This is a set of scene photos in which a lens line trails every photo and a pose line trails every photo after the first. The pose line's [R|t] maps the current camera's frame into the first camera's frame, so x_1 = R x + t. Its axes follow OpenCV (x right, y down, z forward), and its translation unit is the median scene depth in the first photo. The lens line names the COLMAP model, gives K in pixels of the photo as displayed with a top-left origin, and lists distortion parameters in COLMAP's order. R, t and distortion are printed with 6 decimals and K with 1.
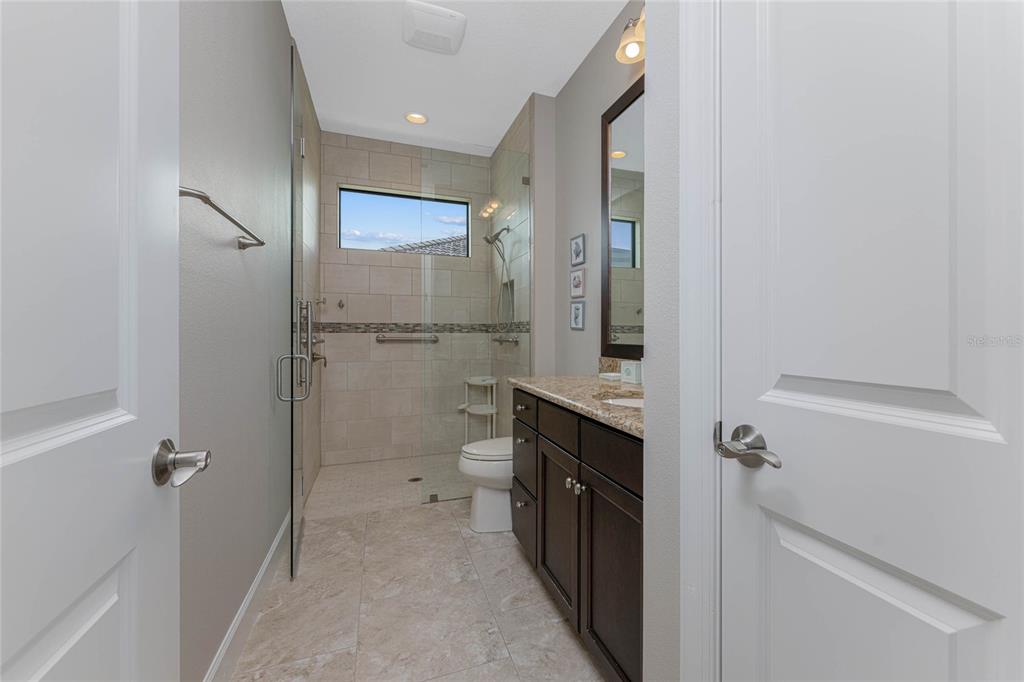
lens RADIAL K [[410.6, 0, 517.3], [0, 410.6, 338.3], [0, 0, 1]] dist [0.004160, -0.002901]
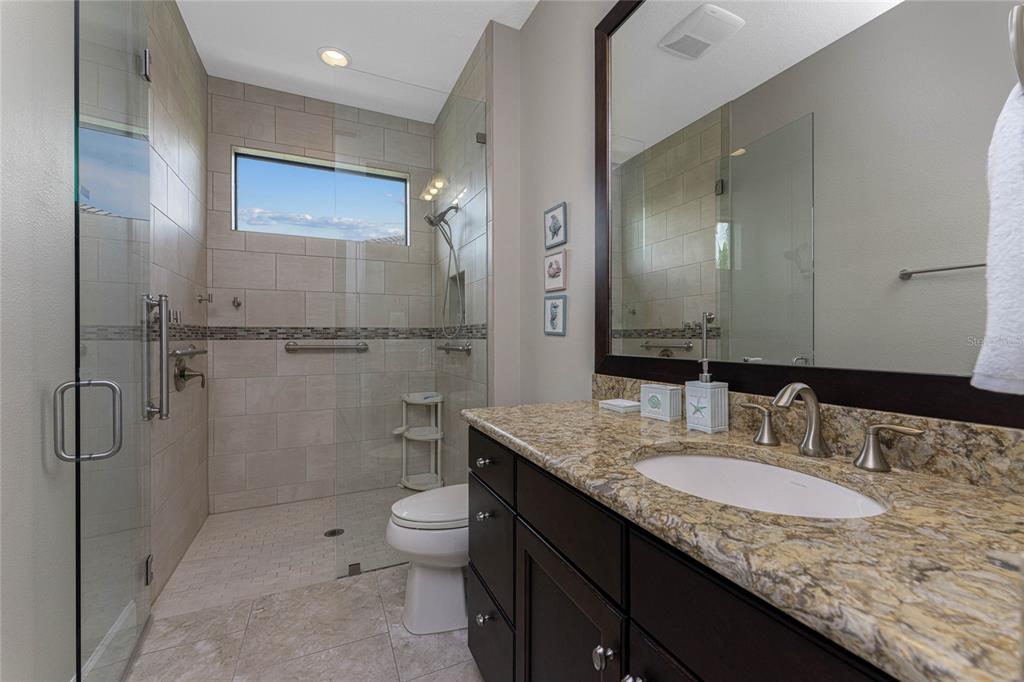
lens RADIAL K [[410.6, 0, 520.4], [0, 410.6, 333.8], [0, 0, 1]] dist [0.004160, -0.002901]
pose [[0.990301, -0.003364, 0.138895, -0.013262], [0.006542, 0.999727, -0.022424, -0.005952], [-0.138782, 0.023115, 0.990053, 0.234152]]
